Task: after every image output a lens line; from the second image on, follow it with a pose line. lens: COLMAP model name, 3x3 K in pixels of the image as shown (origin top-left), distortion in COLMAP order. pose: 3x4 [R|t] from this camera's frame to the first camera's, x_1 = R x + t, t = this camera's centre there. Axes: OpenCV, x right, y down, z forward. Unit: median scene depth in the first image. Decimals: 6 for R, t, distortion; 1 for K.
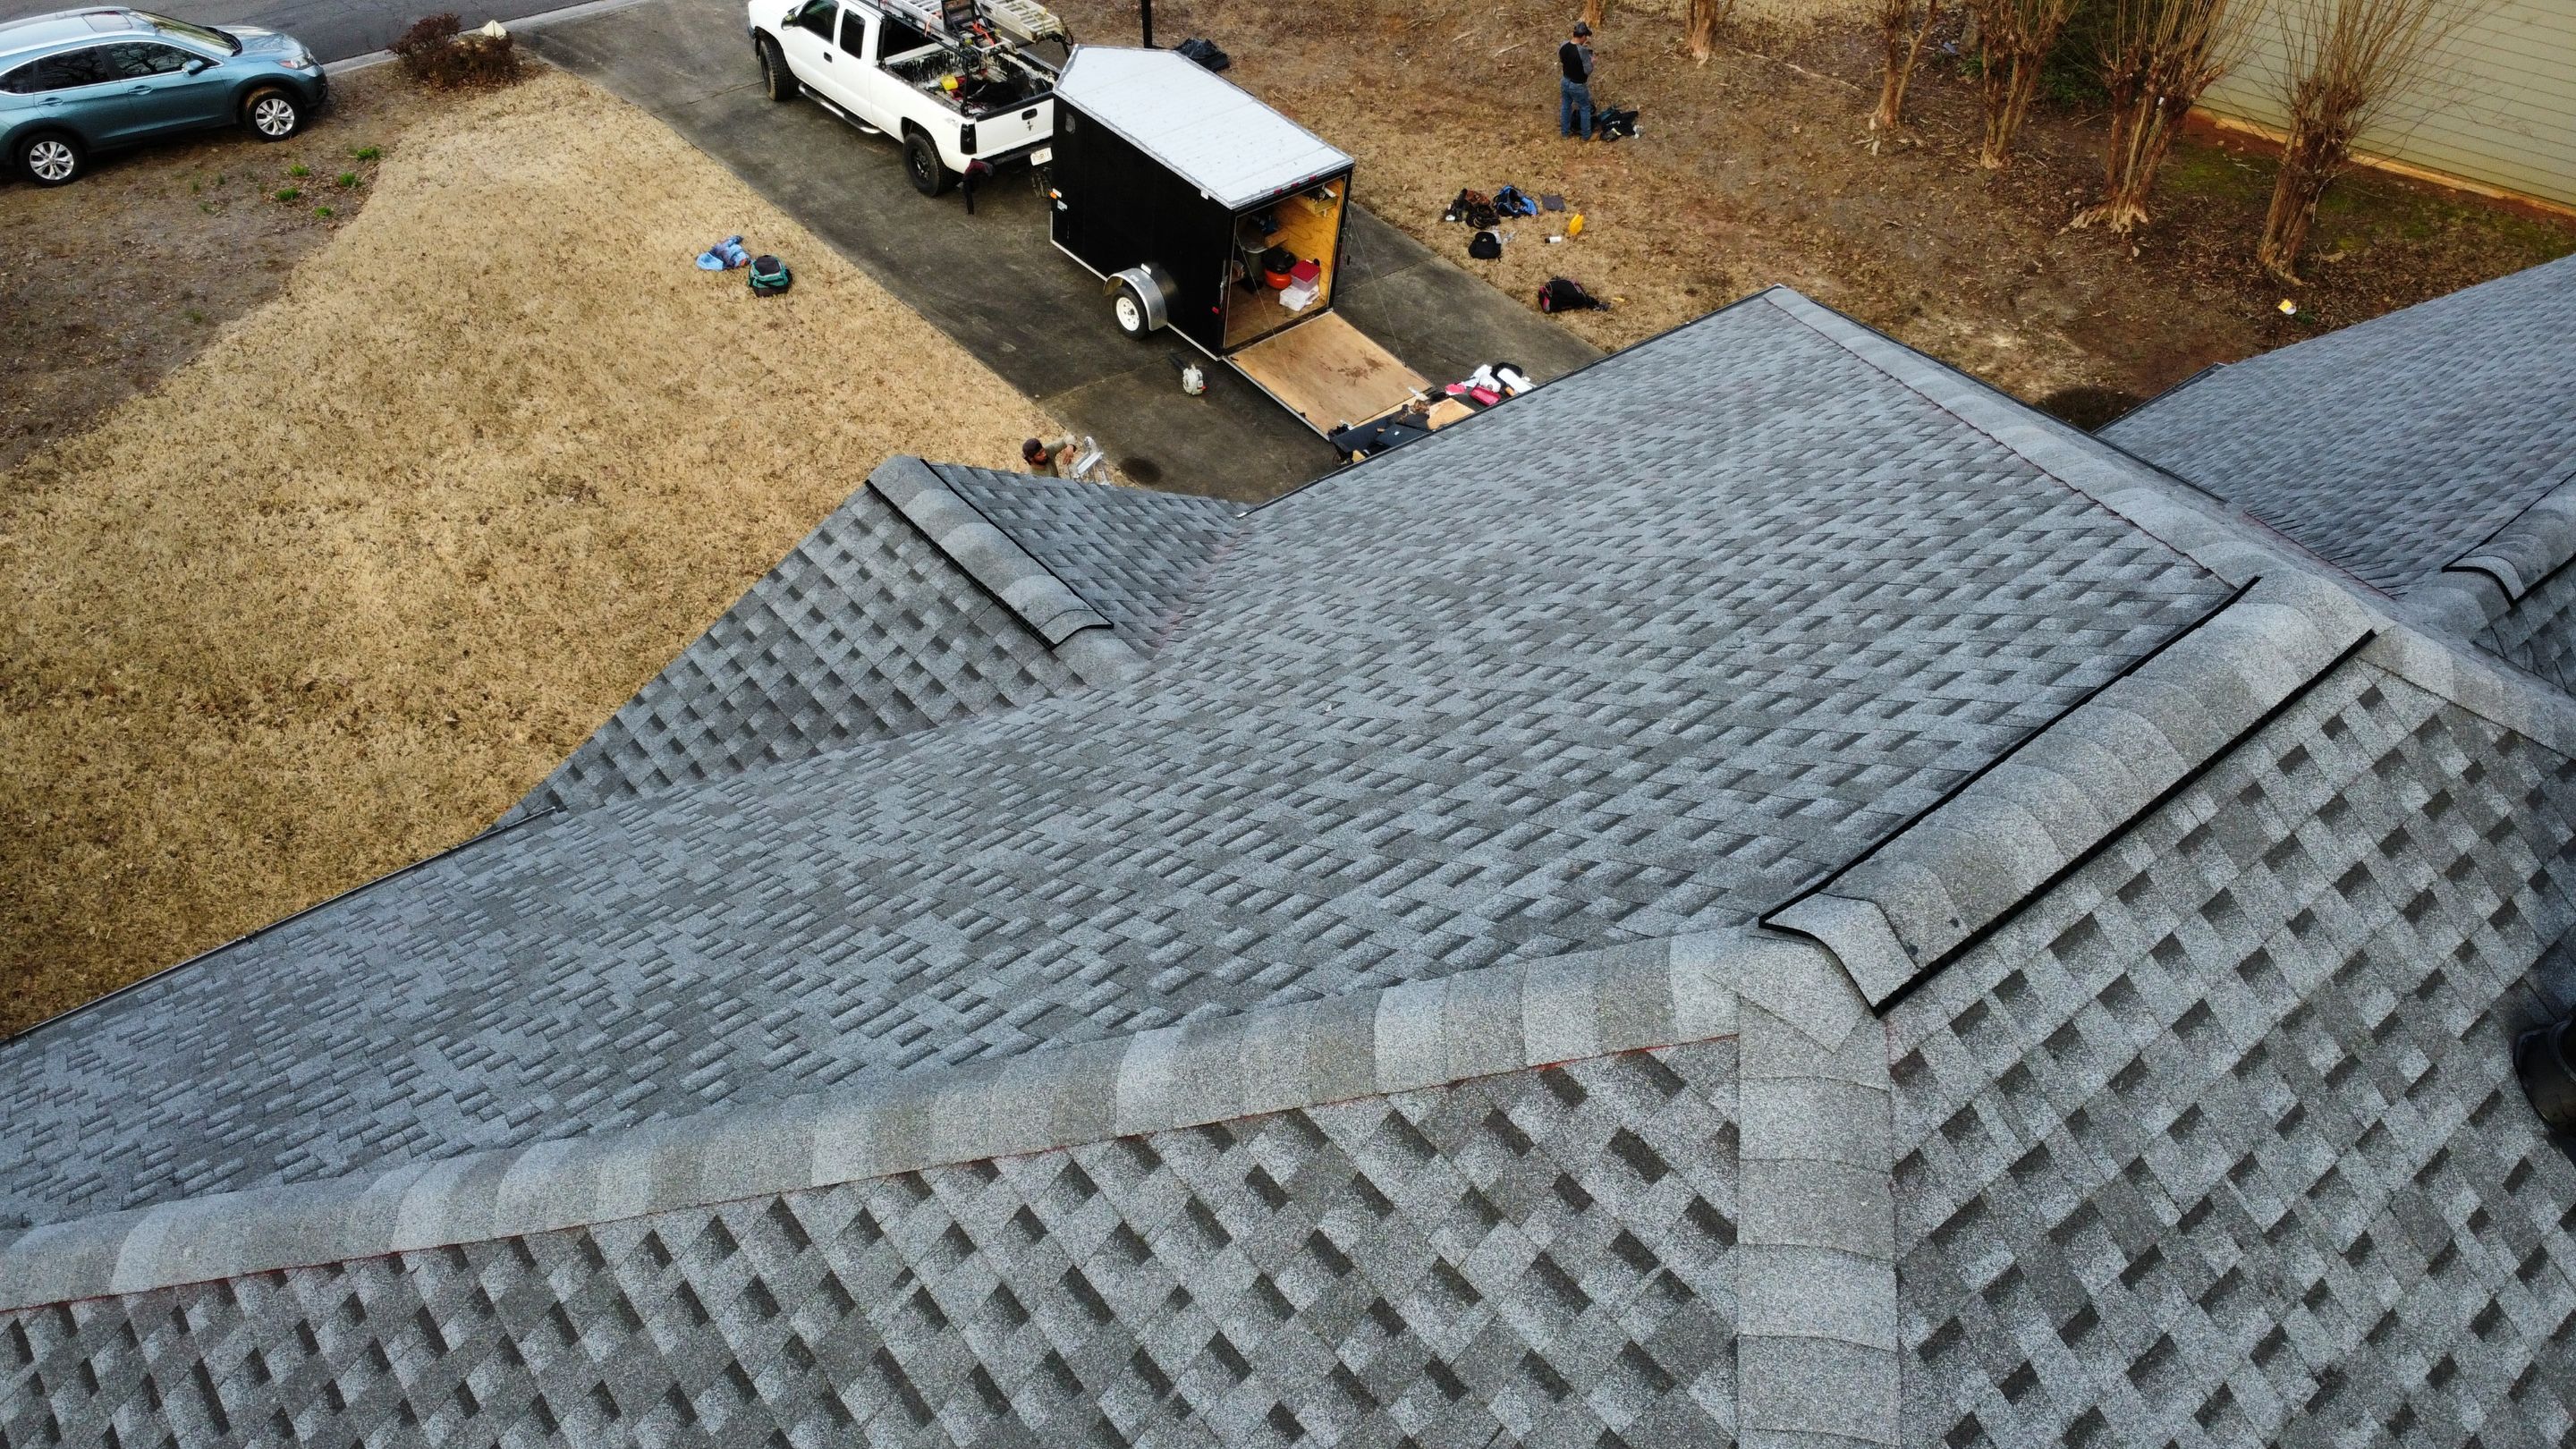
lens RADIAL K [[1937.7, 0, 1275.6], [0, 1937.7, 707.0], [0, 0, 1]] dist [0.004272, -0.009728]
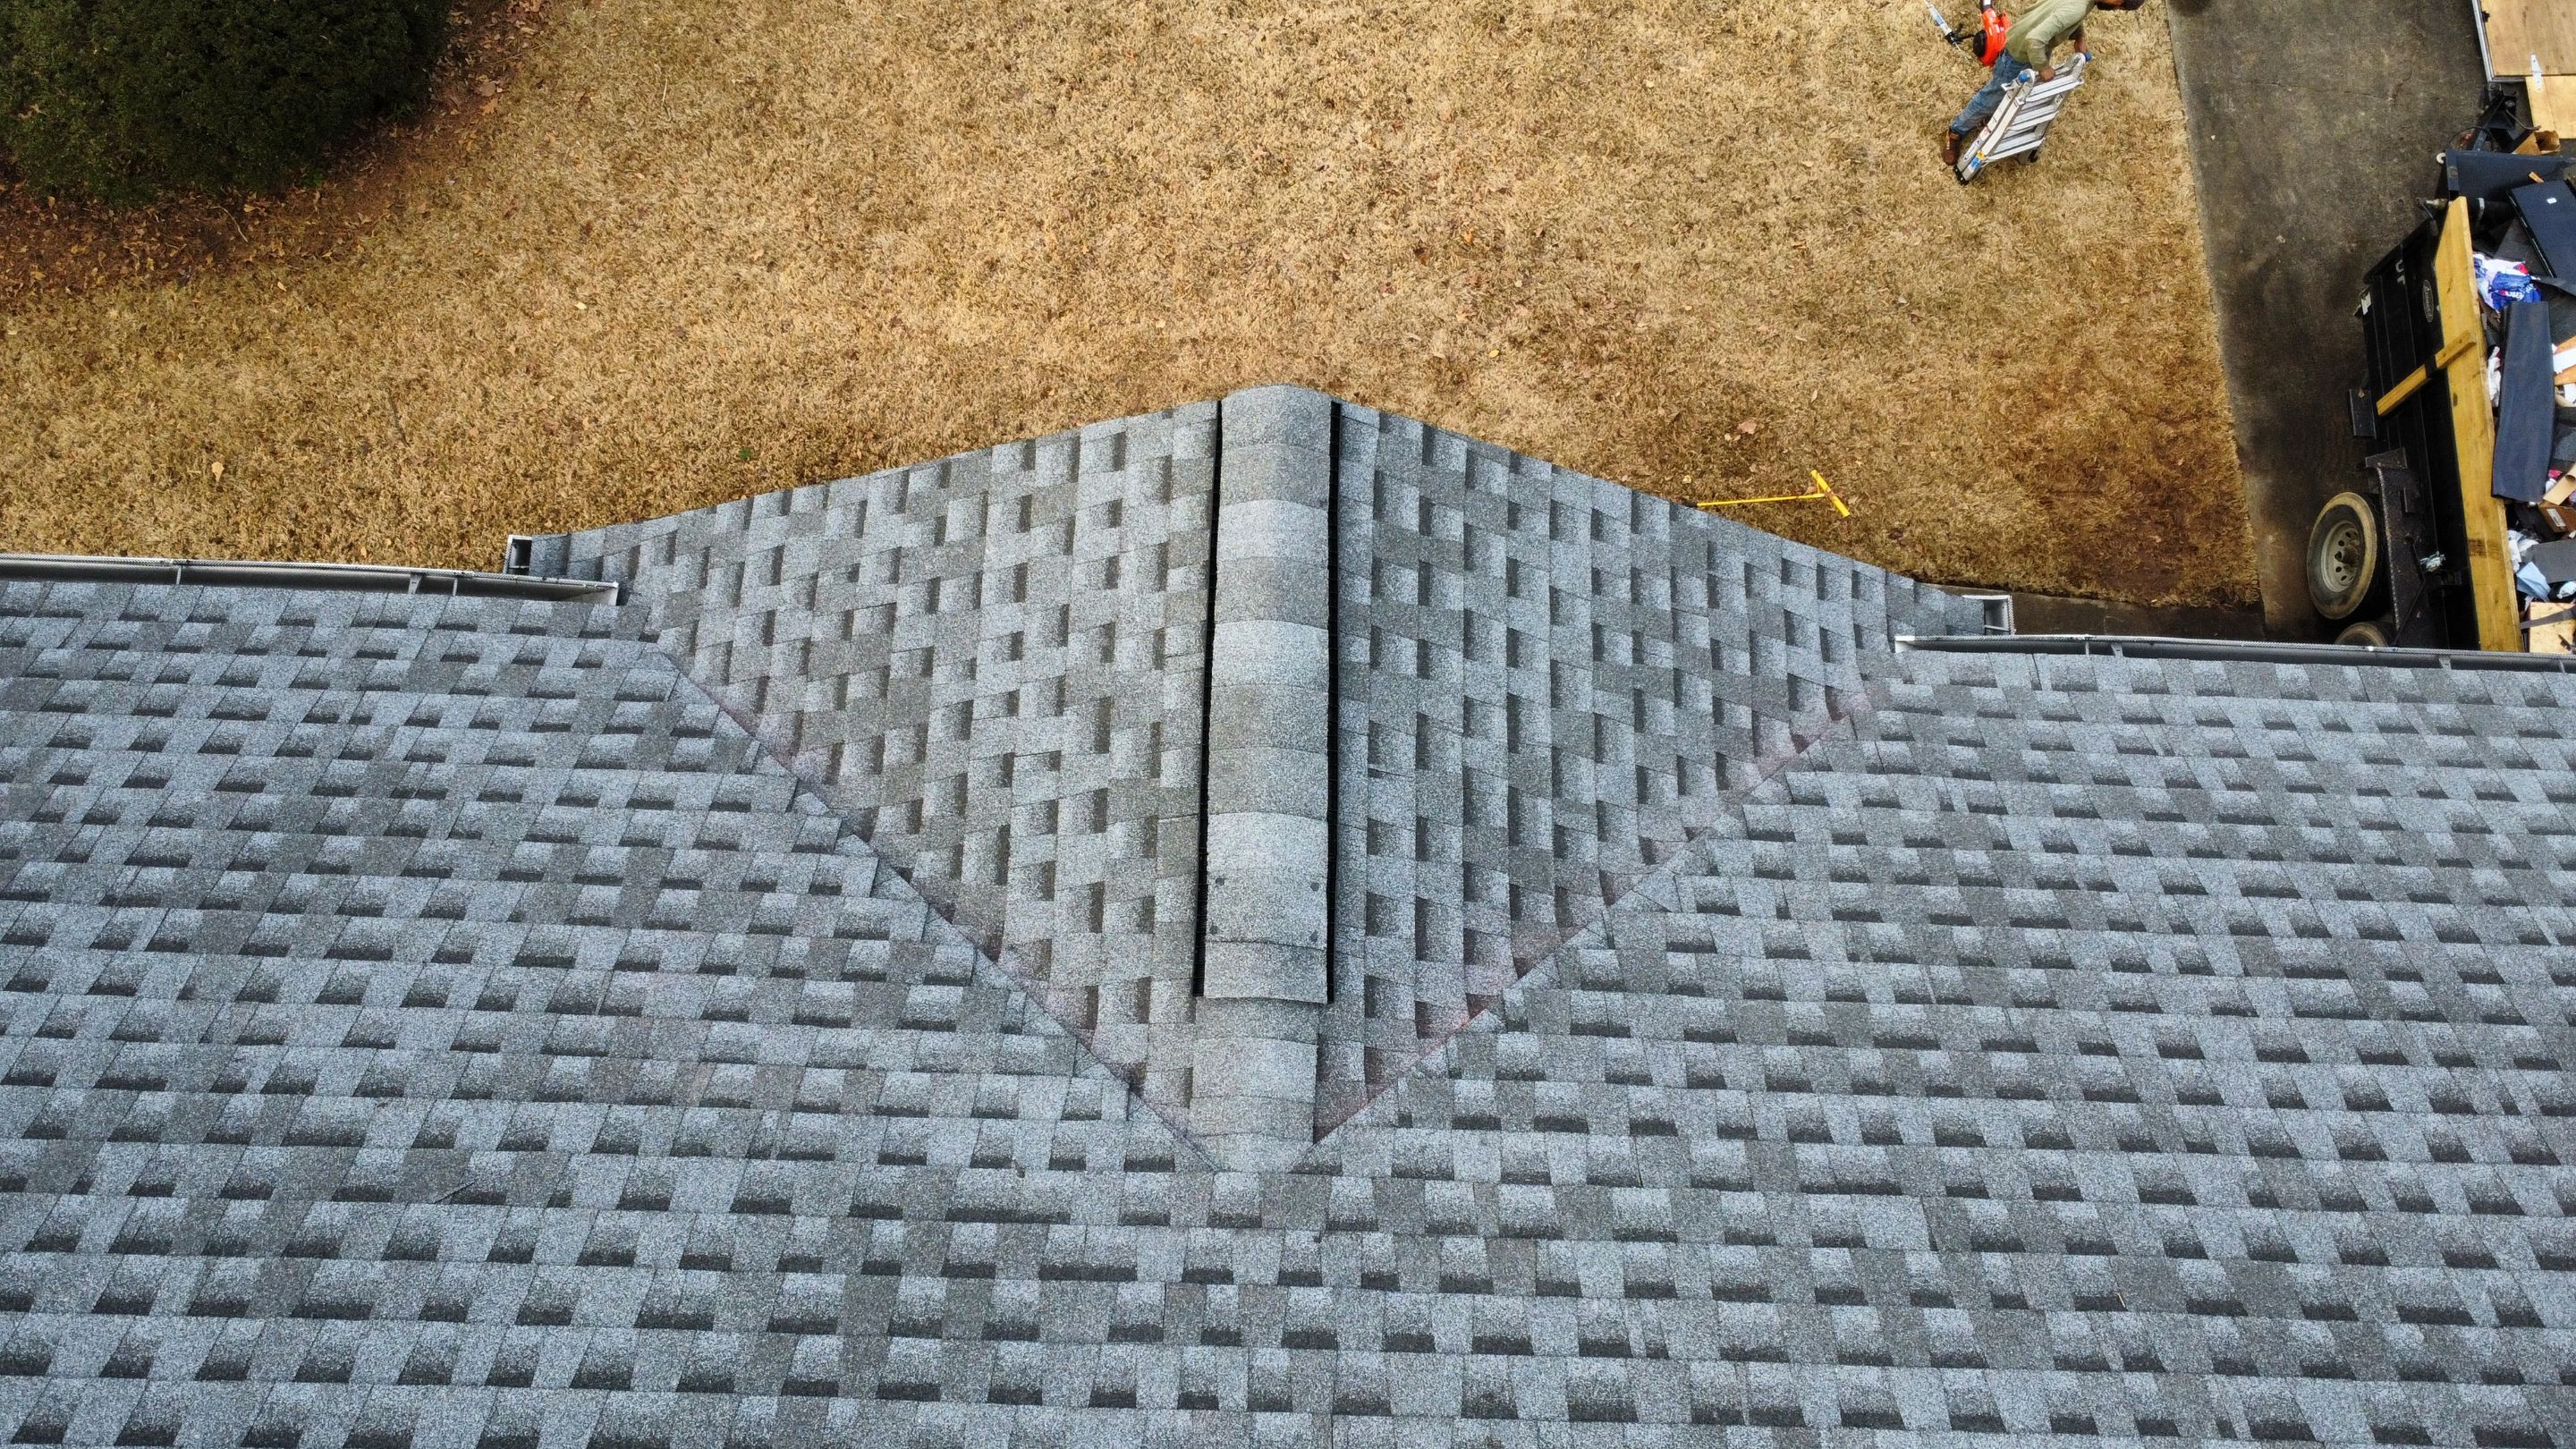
lens RADIAL K [[1937.7, 0, 1272.0], [0, 1937.7, 692.7], [0, 0, 1]] dist [0.004272, -0.009728]
pose [[0.762657, 0.605072, -0.228566, -0.045267], [-0.426994, 0.736424, 0.524744, -0.709876], [0.485829, -0.302603, 0.820001, 1.055627]]
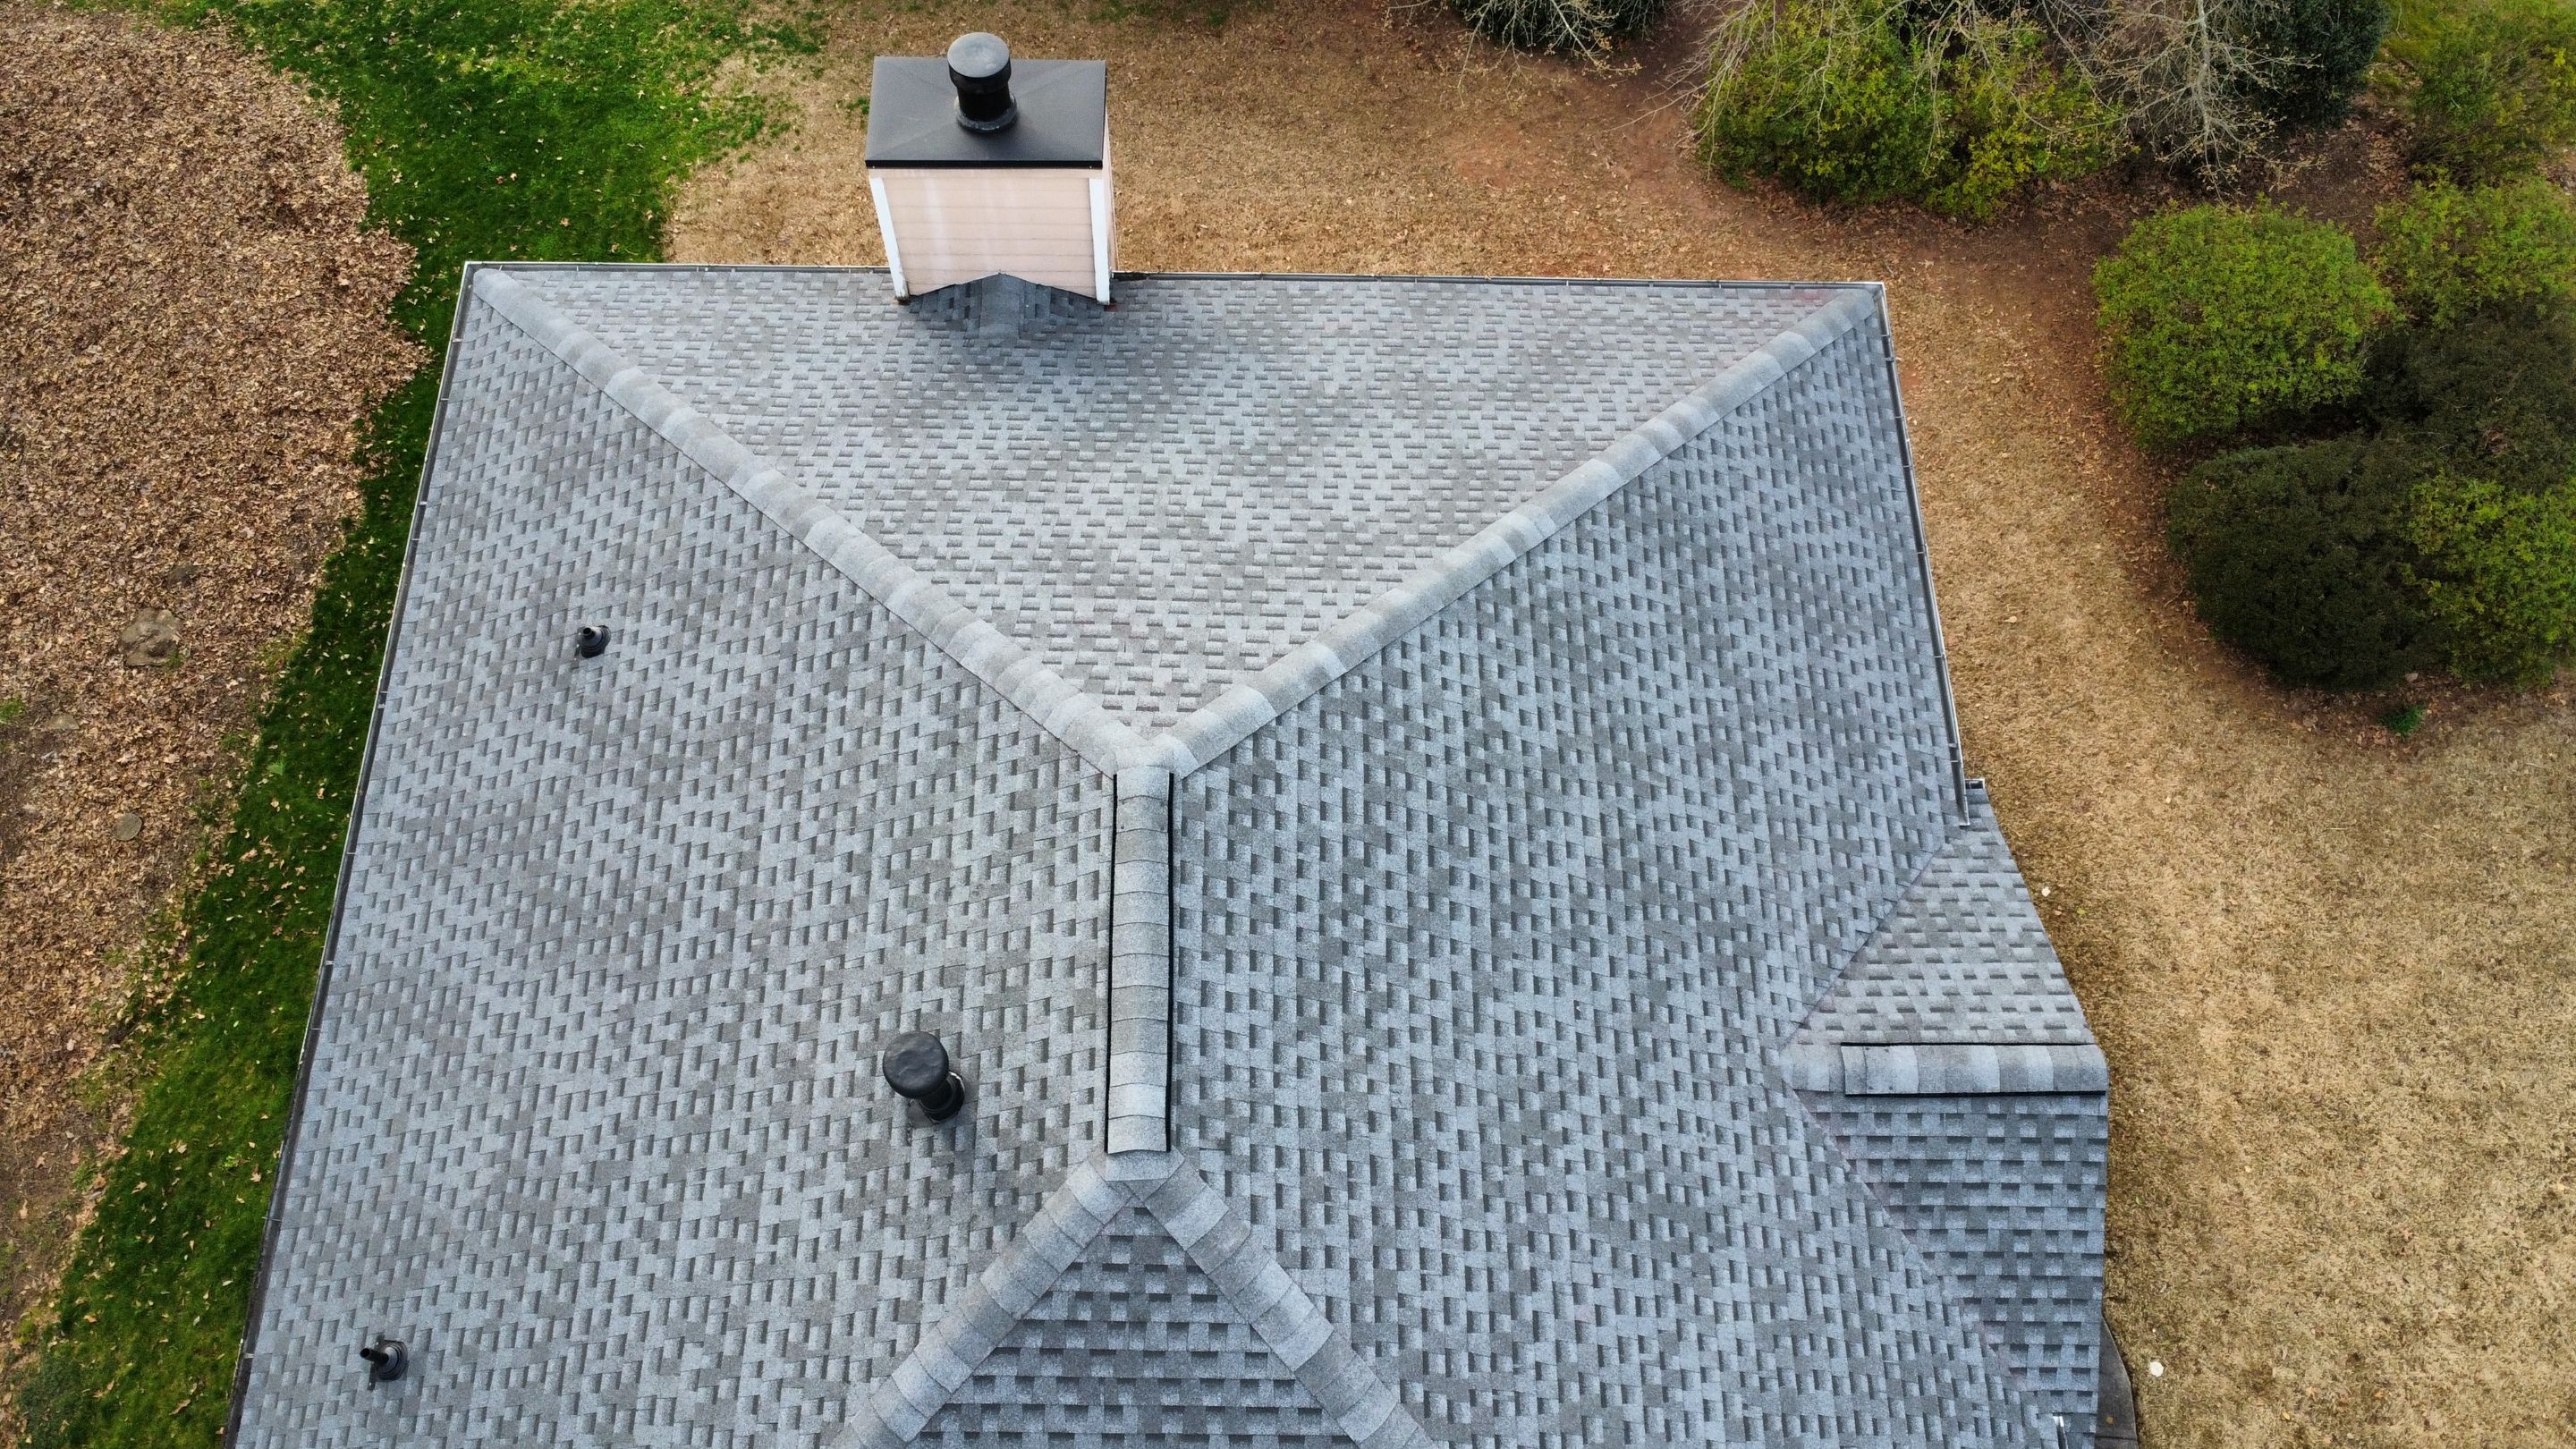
lens RADIAL K [[1937.7, 0, 1275.2], [0, 1937.7, 700.7], [0, 0, 1]] dist [0.004272, -0.009728]
pose [[-0.624548, 0.693873, -0.358442, 0.887686], [-0.528216, -0.037228, 0.848294, -1.859785], [0.575264, 0.719135, 0.389765, 0.009560]]
